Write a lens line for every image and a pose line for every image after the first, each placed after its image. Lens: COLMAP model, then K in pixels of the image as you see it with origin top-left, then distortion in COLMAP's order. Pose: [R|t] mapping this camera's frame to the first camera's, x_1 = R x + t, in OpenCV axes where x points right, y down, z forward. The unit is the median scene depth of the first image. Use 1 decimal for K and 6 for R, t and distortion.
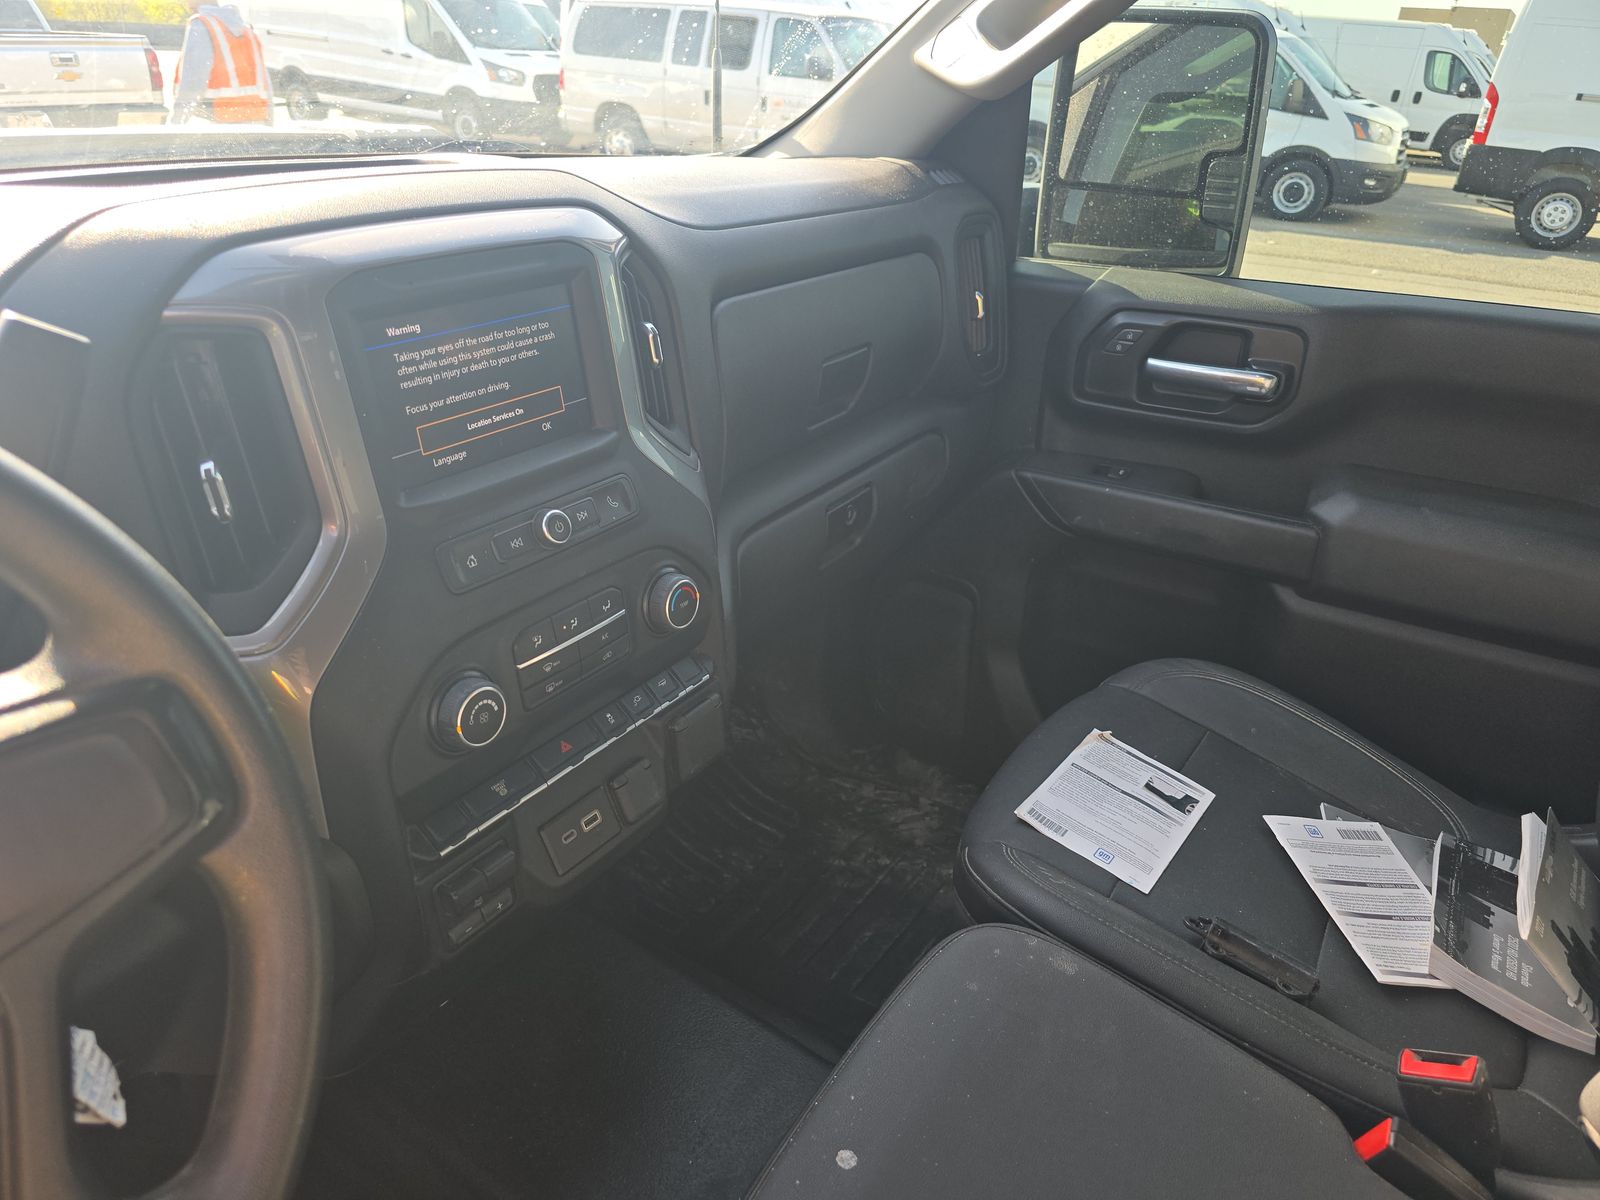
lens RADIAL K [[1104.1, 0, 769.9], [0, 1104.1, 609.6], [0, 0, 1]] dist [0.040340, -0.033117]
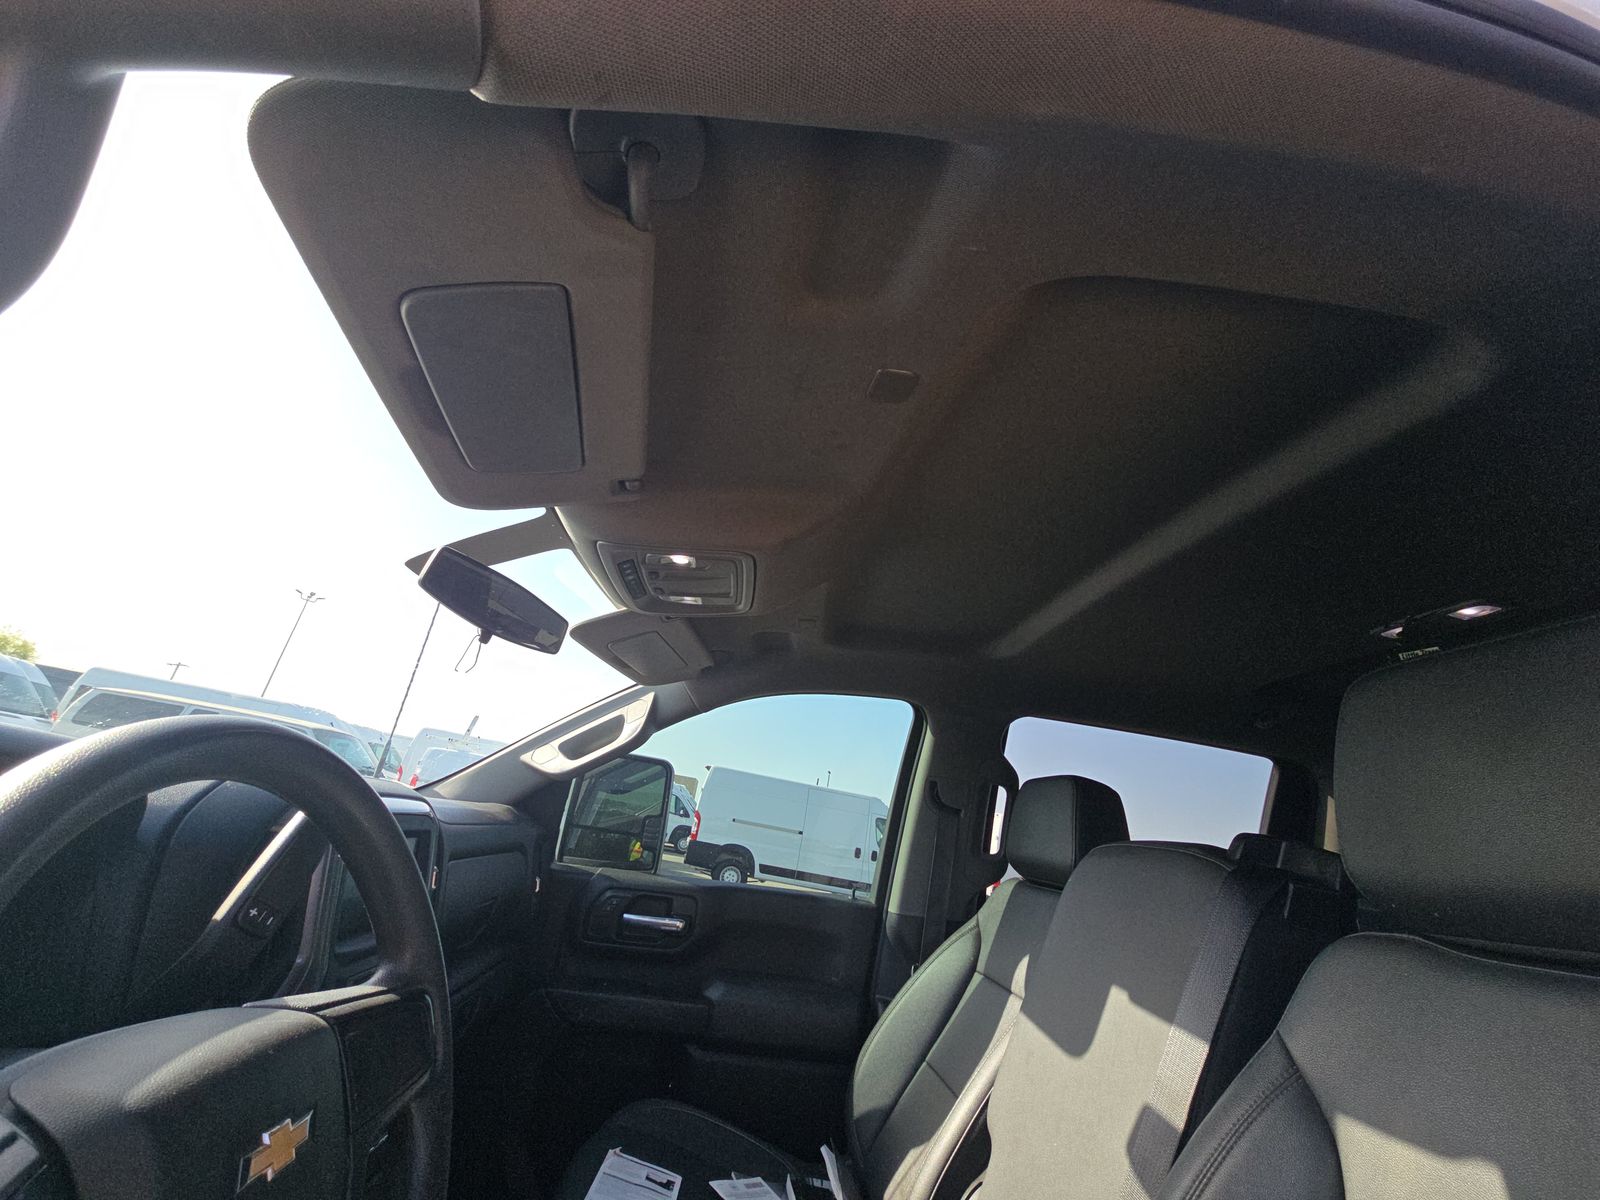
lens RADIAL K [[651.8, 0, 807.5], [0, 651.8, 585.1], [0, 0, 1]] dist [0.006445, -0.004983]
pose [[0.765982, 0.287786, 0.574848, -0.285172], [0.184467, 0.758203, -0.625380, 0.135786], [-0.615827, 0.585071, 0.527683, -0.182360]]
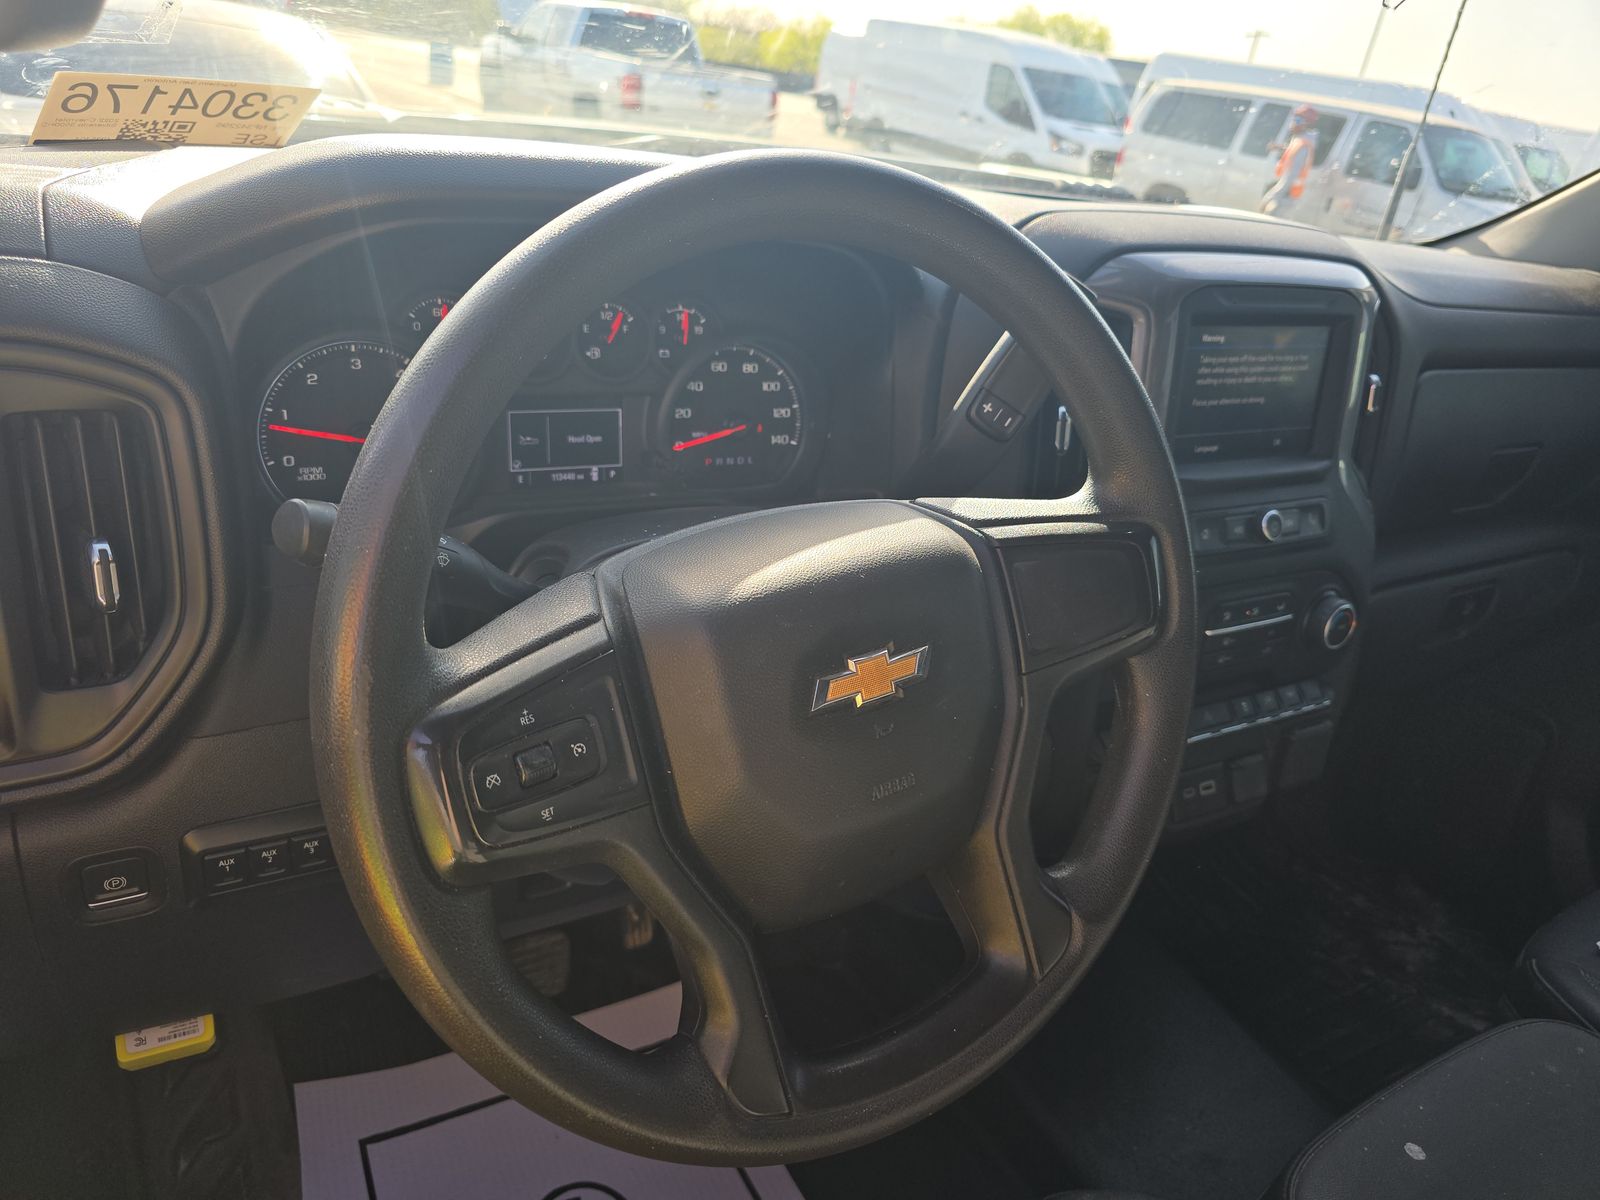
lens RADIAL K [[1104.1, 0, 803.0], [0, 1104.1, 597.8], [0, 0, 1]] dist [0.040340, -0.033117]
pose [[0.904137, 0.255570, -0.342374, -0.131973], [-0.276037, 0.961078, -0.011546, 0.088457], [0.326097, 0.104948, 0.939493, -0.148216]]
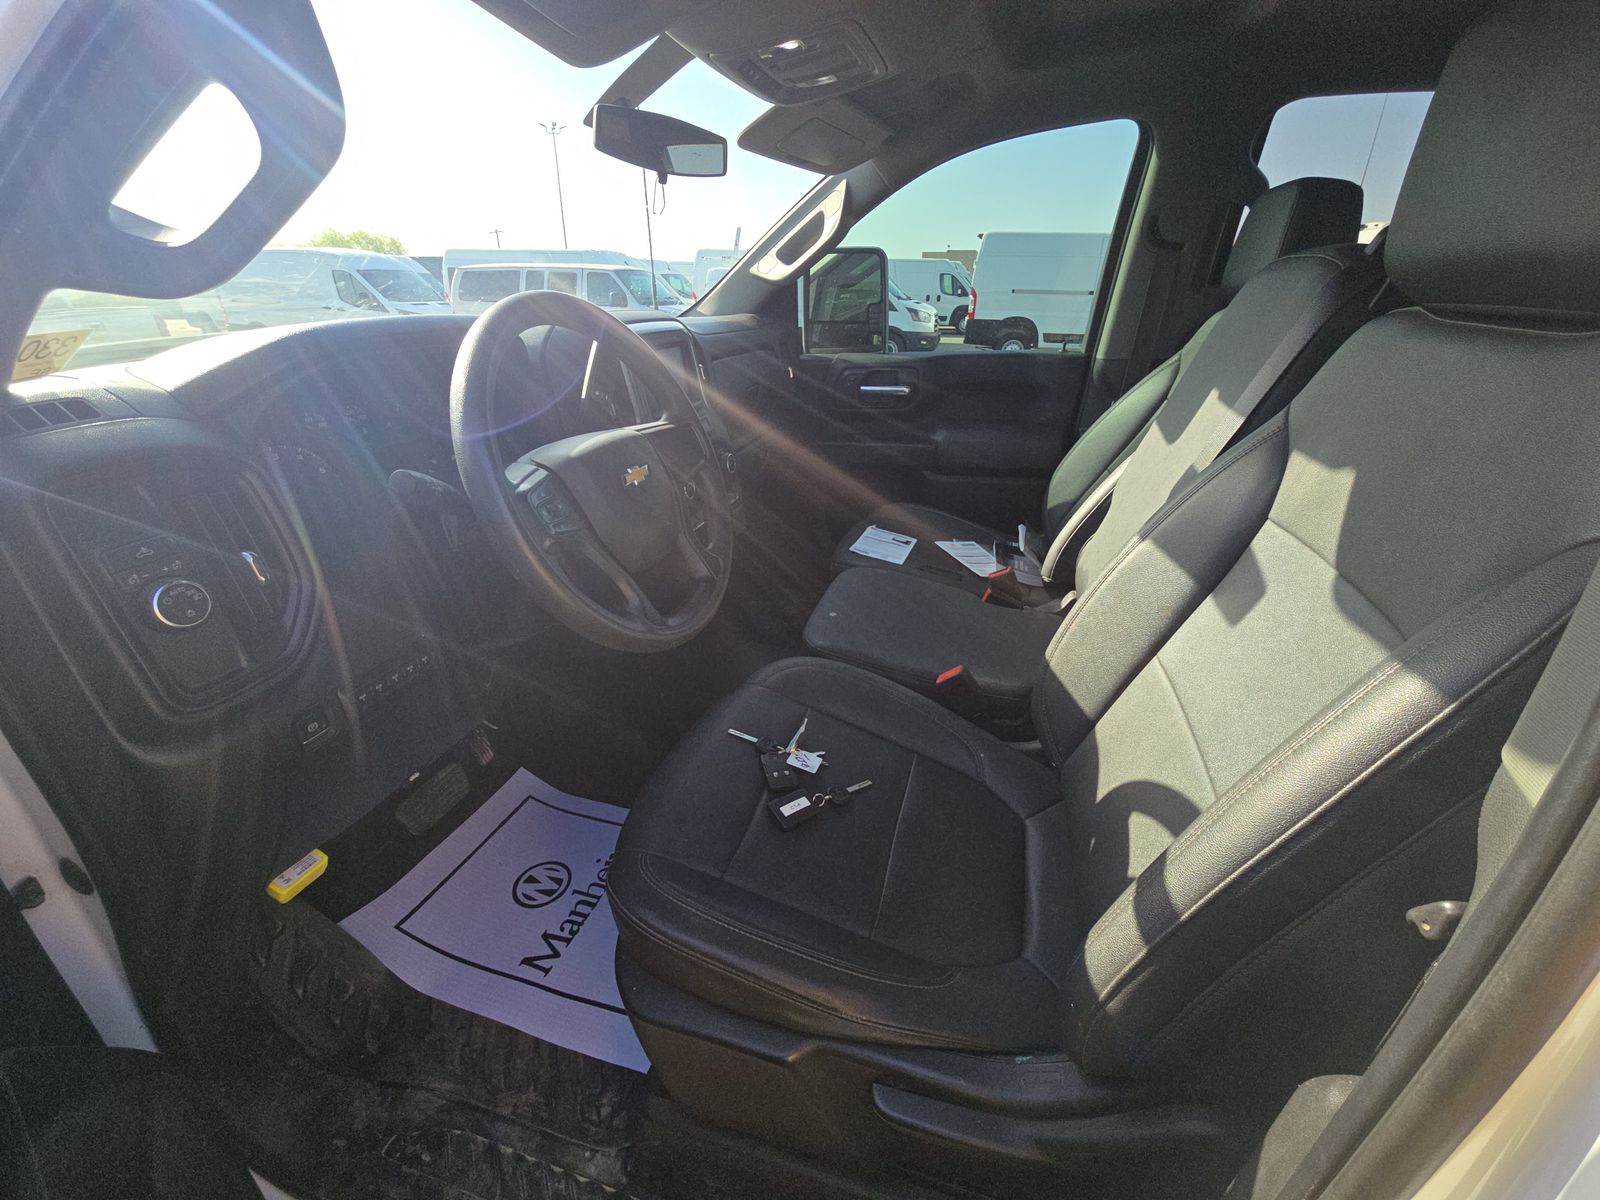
lens RADIAL K [[651.8, 0, 788.3], [0, 651.8, 594.7], [0, 0, 1]] dist [0.006445, -0.004983]
pose [[0.959950, -0.162872, 0.227968, -0.254133], [0.168374, 0.985712, -0.004763, 0.242987], [-0.223935, 0.042956, 0.973657, -0.410565]]
